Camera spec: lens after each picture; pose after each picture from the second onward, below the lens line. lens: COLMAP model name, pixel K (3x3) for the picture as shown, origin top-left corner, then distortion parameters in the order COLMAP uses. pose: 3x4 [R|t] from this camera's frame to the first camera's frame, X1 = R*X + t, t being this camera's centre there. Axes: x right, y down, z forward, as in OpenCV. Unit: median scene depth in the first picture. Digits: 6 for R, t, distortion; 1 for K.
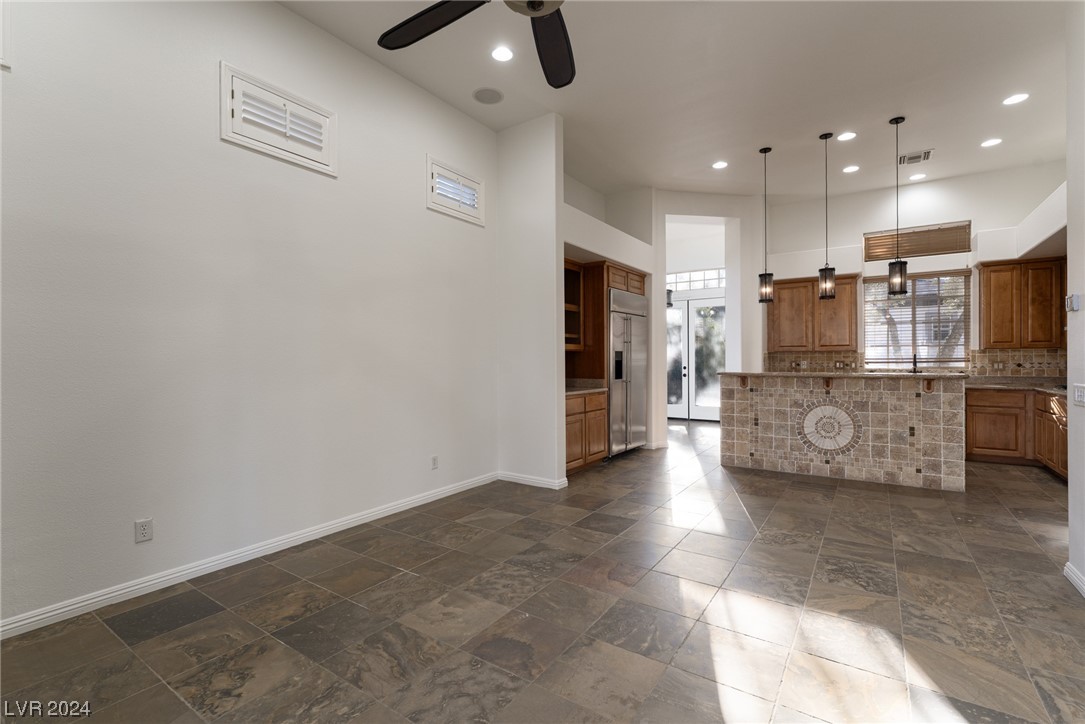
lens RADIAL K [[487.6, 0, 545.3], [0, 487.6, 361.2], [0, 0, 1]] dist [-0.003195, -0.000235]
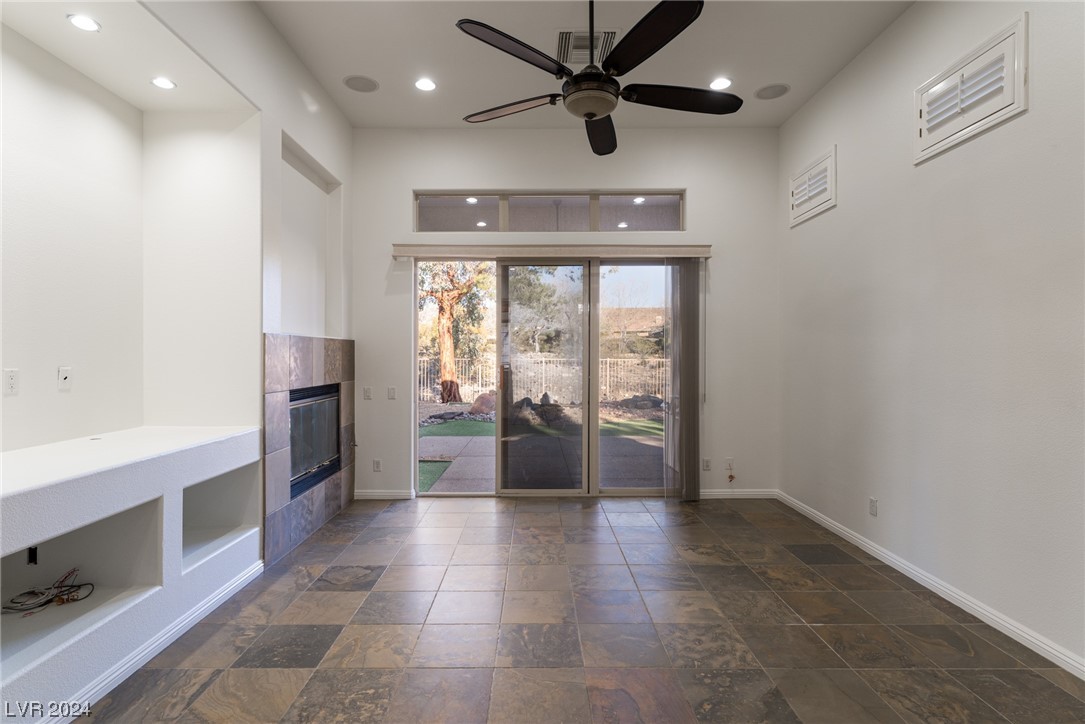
lens RADIAL K [[537.3, 0, 536.9], [0, 537.3, 361.6], [0, 0, 1]] dist [0.000599, -0.001018]
pose [[-0.827903, 0.012410, -0.560734, 0.395410], [0.004777, 0.999875, 0.015075, -0.036854], [0.560851, 0.009801, -0.827859, 0.914926]]
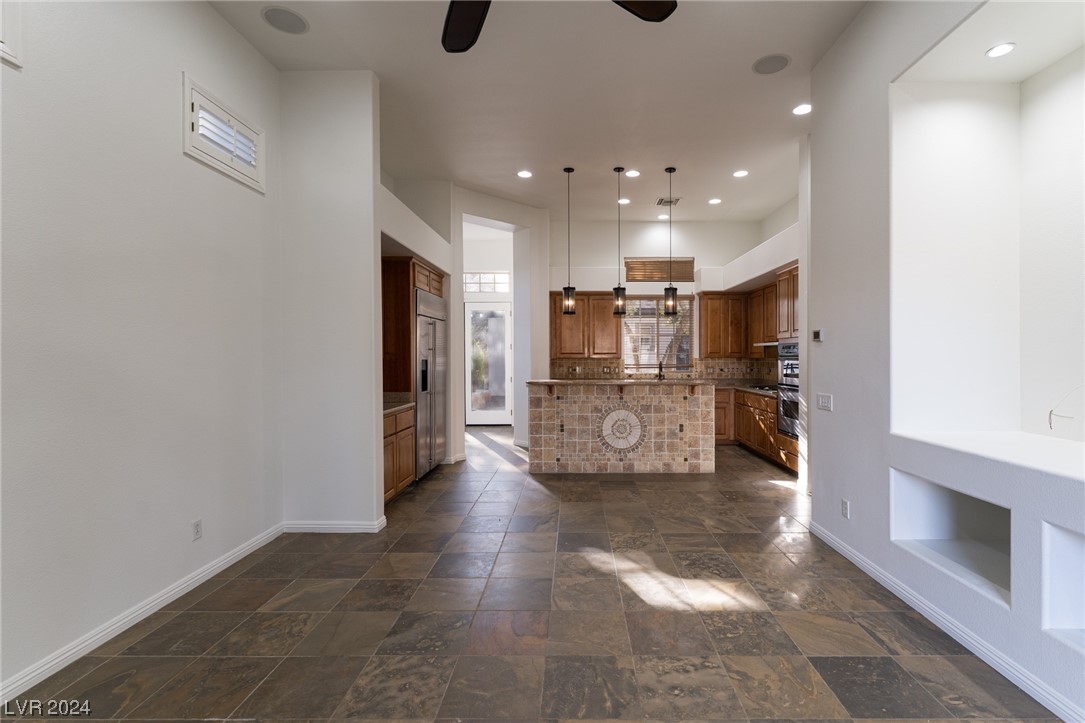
lens RADIAL K [[496.1, 0, 578.3], [0, 496.1, 361.0], [0, 0, 1]] dist [-0.003833, 0.000279]
pose [[0.825039, -0.001652, 0.565074, -0.161554], [-0.002274, 0.999978, 0.006243, -0.030536], [-0.565072, -0.006436, 0.825017, 0.117712]]
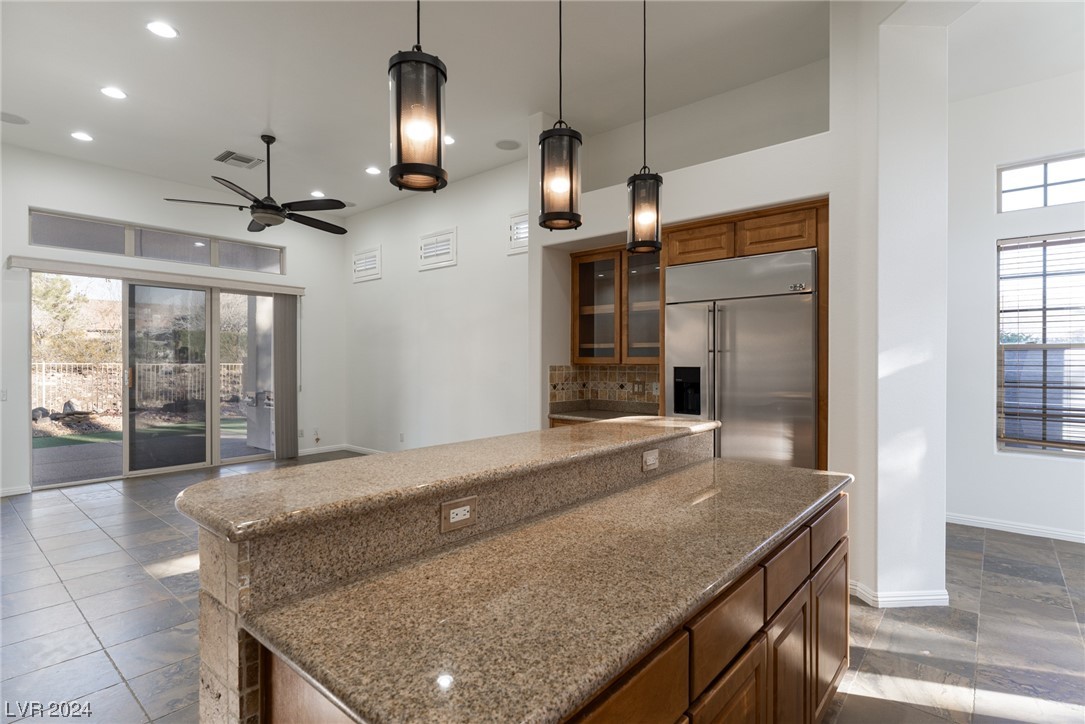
lens RADIAL K [[537.3, 0, 542.7], [0, 537.3, 364.7], [0, 0, 1]] dist [0.000599, -0.001018]
pose [[-0.114180, 0.012752, -0.993378, 1.032781], [-0.001847, 0.999913, 0.013048, -0.040627], [0.993458, 0.003324, -0.114146, 1.120013]]
